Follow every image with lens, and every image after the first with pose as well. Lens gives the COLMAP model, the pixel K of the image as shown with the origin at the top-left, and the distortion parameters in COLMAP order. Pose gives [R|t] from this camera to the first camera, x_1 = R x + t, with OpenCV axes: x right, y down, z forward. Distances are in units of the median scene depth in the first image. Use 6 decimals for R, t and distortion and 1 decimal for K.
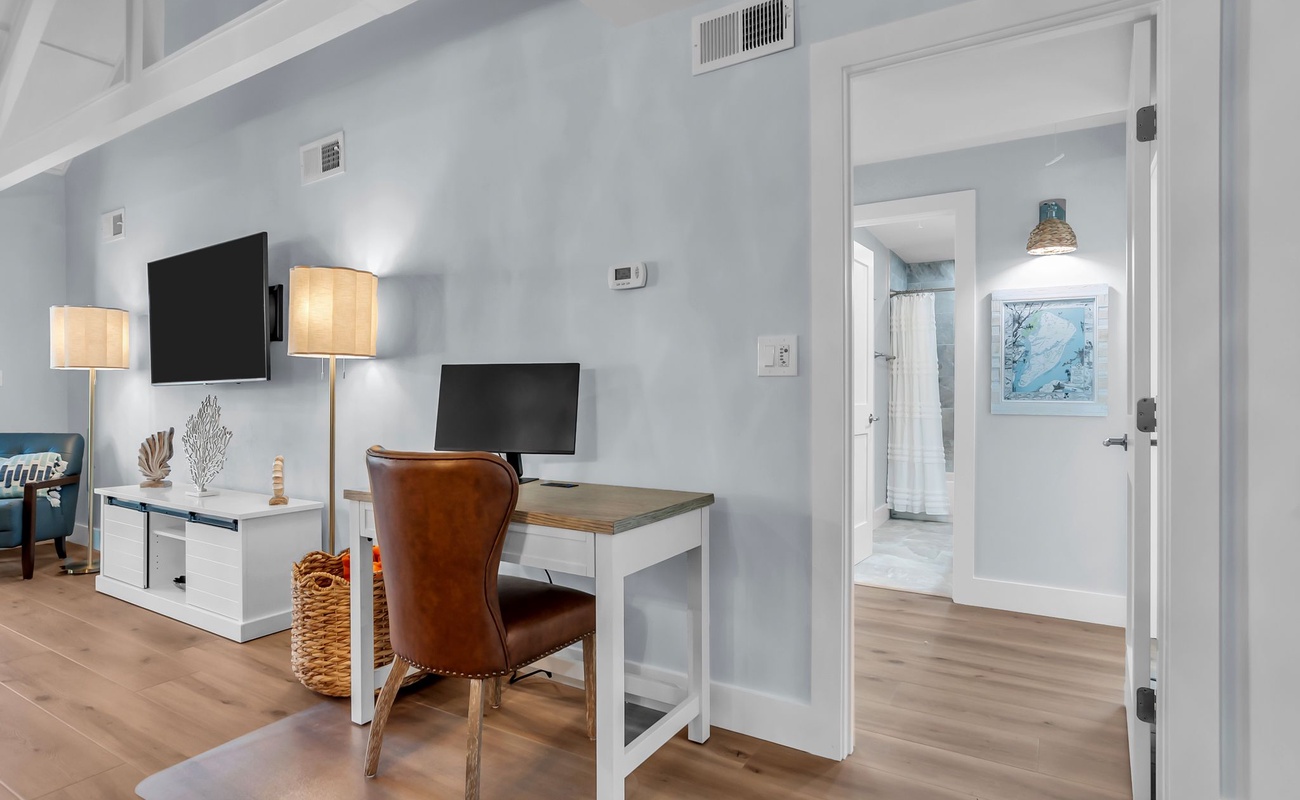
lens RADIAL K [[681.4, 0, 650.0], [0, 681.4, 400.0], [0, 0, 1]] dist [0.001155, 0.000396]
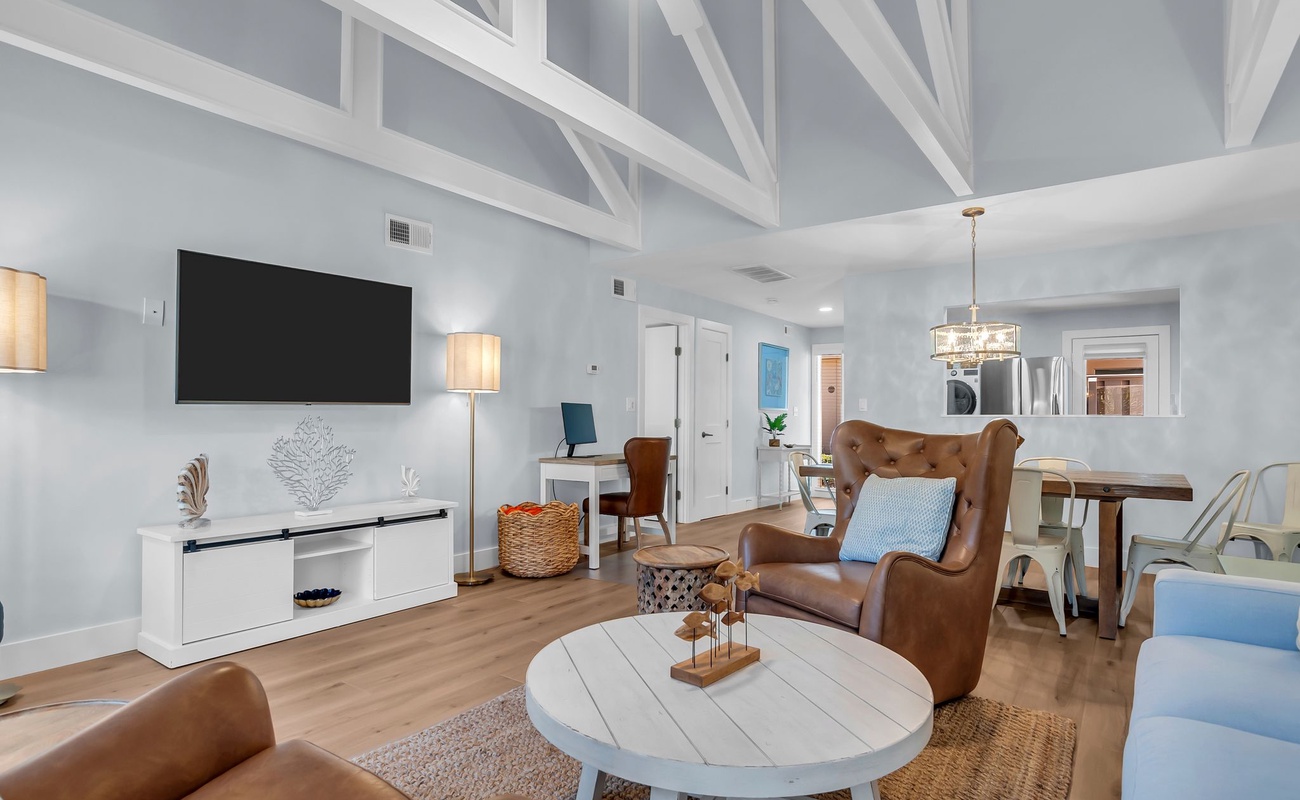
lens RADIAL K [[670.2, 0, 645.7], [0, 670.2, 409.2], [0, 0, 1]] dist [-0.012321, 0.000648]
pose [[0.070260, 0.014715, 0.997420, -1.896900], [0.000341, 0.999891, -0.014776, -0.001668], [-0.997529, 0.001378, 0.070248, 0.512770]]
